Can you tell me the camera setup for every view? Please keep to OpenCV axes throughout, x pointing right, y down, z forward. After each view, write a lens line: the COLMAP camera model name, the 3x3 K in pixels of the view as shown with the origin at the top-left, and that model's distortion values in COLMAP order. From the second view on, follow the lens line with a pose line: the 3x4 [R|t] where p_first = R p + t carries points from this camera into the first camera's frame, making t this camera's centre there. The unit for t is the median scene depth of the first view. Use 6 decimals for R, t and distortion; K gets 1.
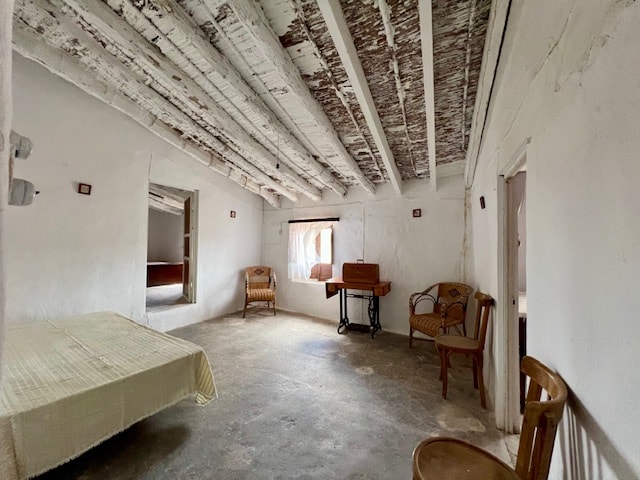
lens RADIAL K [[258.5, 0, 319.4], [0, 258.5, 240.4], [0, 0, 1]] dist [-0.000136, -0.000140]
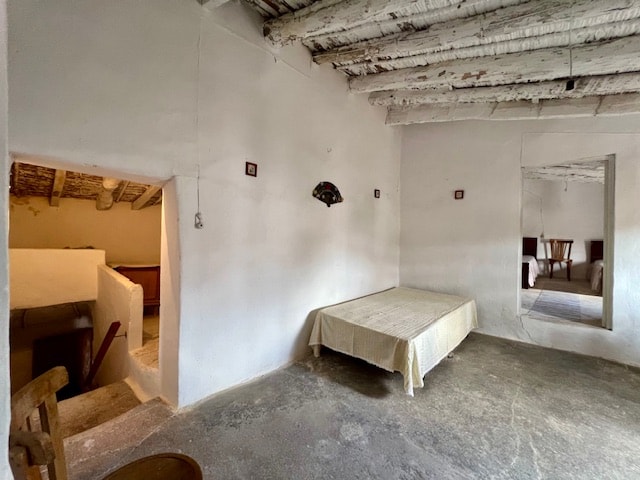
lens RADIAL K [[258.5, 0, 319.3], [0, 258.5, 241.2], [0, 0, 1]] dist [-0.000136, -0.000140]
pose [[-0.201560, 0.001468, -0.979475, 0.476651], [0.009638, 0.999953, -0.000485, 0.018654], [0.979429, -0.009538, -0.201565, 0.652692]]
